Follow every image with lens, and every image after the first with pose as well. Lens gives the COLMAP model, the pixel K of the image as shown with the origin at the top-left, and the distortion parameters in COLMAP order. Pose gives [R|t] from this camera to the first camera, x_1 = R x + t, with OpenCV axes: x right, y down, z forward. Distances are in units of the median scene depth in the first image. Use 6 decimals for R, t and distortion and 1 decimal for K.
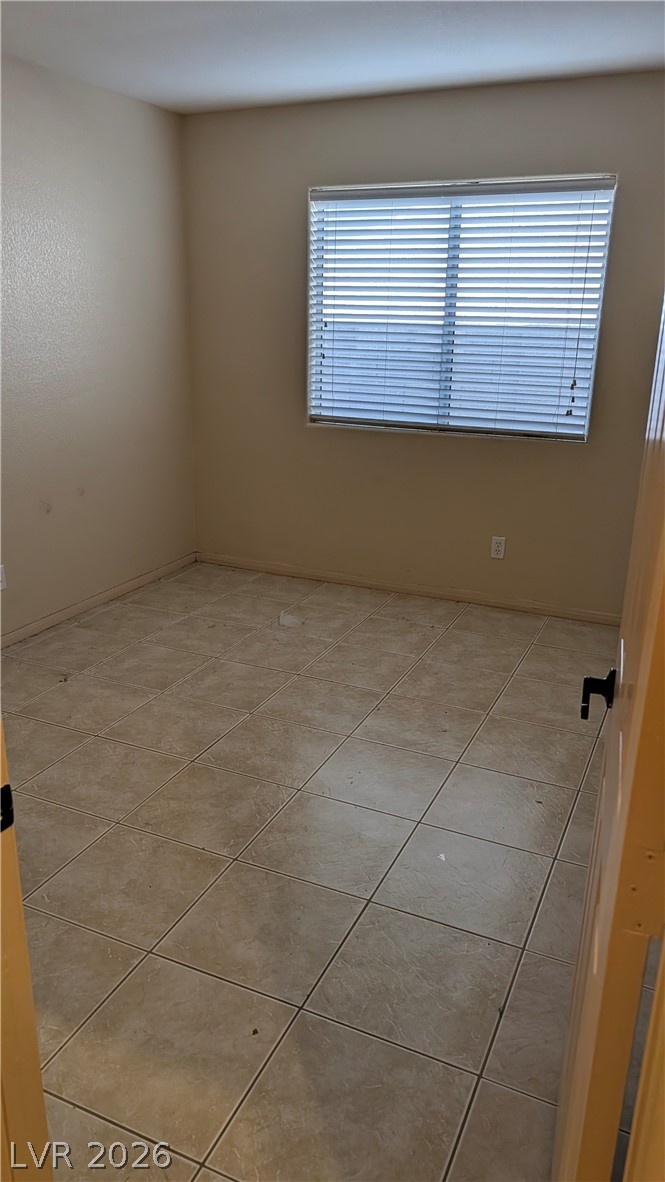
lens RADIAL K [[852.4, 0, 334.3], [0, 852.4, 581.8], [0, 0, 1]] dist [0.023254, -0.019141]
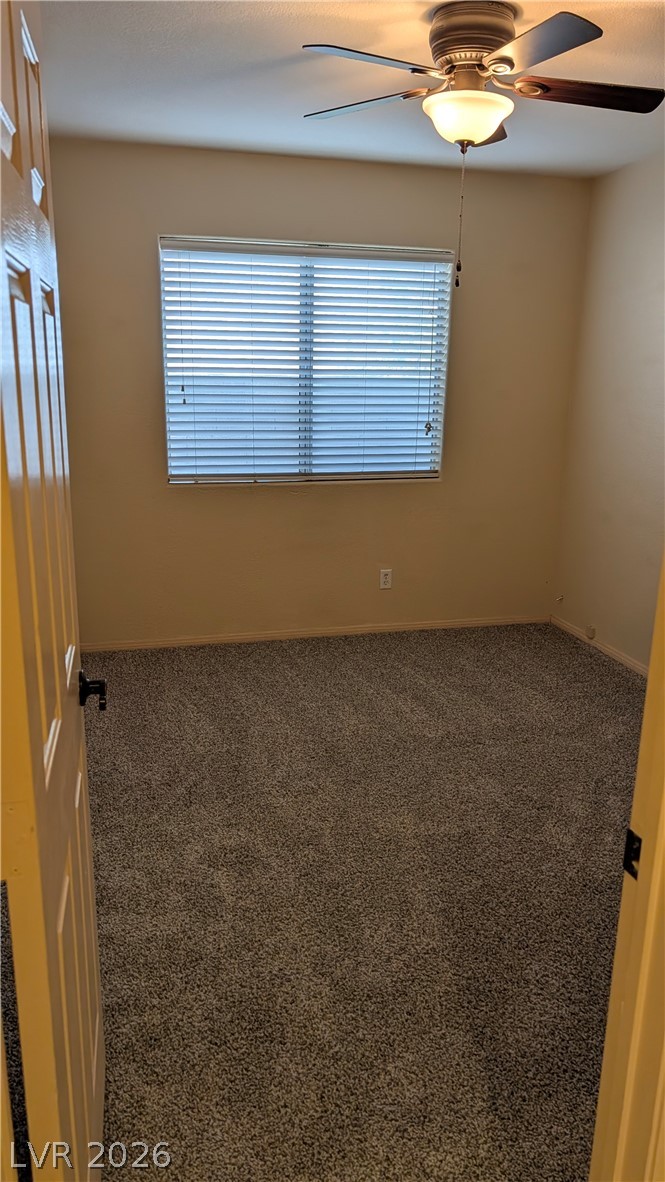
lens RADIAL K [[852.4, 0, 334.9], [0, 852.4, 597.0], [0, 0, 1]] dist [0.023254, -0.019141]
pose [[0.760980, -0.181171, 0.622966, -0.538914], [0.197504, 0.979334, 0.043551, -0.077649], [-0.617982, 0.089897, 0.781036, 0.190768]]
